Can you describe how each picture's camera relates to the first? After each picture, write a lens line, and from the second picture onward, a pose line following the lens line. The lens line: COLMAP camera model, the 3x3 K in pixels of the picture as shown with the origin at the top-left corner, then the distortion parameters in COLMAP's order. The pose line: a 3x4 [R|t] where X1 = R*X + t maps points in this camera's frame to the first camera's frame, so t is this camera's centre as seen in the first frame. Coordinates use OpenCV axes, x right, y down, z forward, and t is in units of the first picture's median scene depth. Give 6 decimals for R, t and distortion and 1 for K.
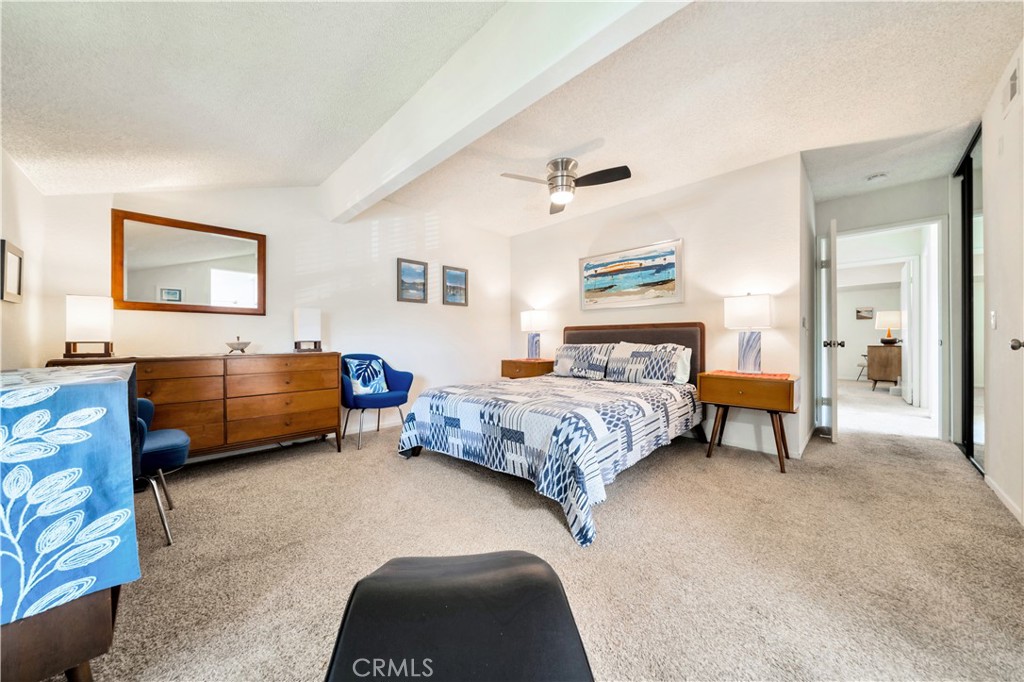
lens RADIAL K [[350.0, 0, 512.8], [0, 350.0, 338.9], [0, 0, 1]] dist [-0.002389, -0.000068]
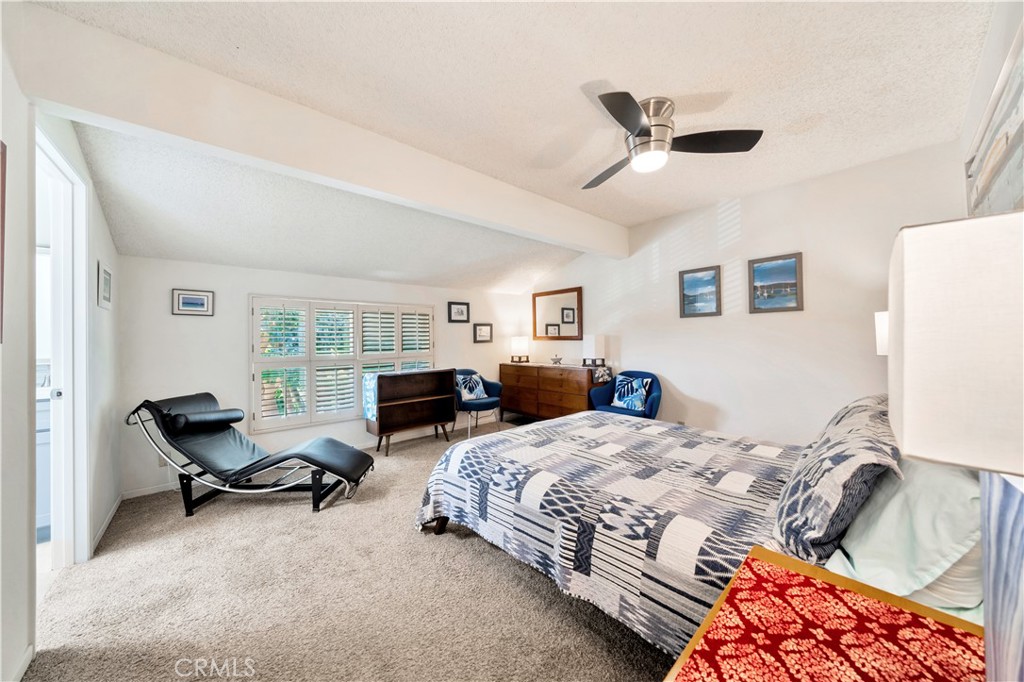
lens RADIAL K [[350.0, 0, 512.8], [0, 350.0, 340.7], [0, 0, 1]] dist [-0.002389, -0.000068]
pose [[-0.070708, 0.005416, -0.997482, 0.627697], [0.008620, 0.999951, 0.004818, -0.055872], [0.997460, -0.008258, -0.070751, 0.622026]]
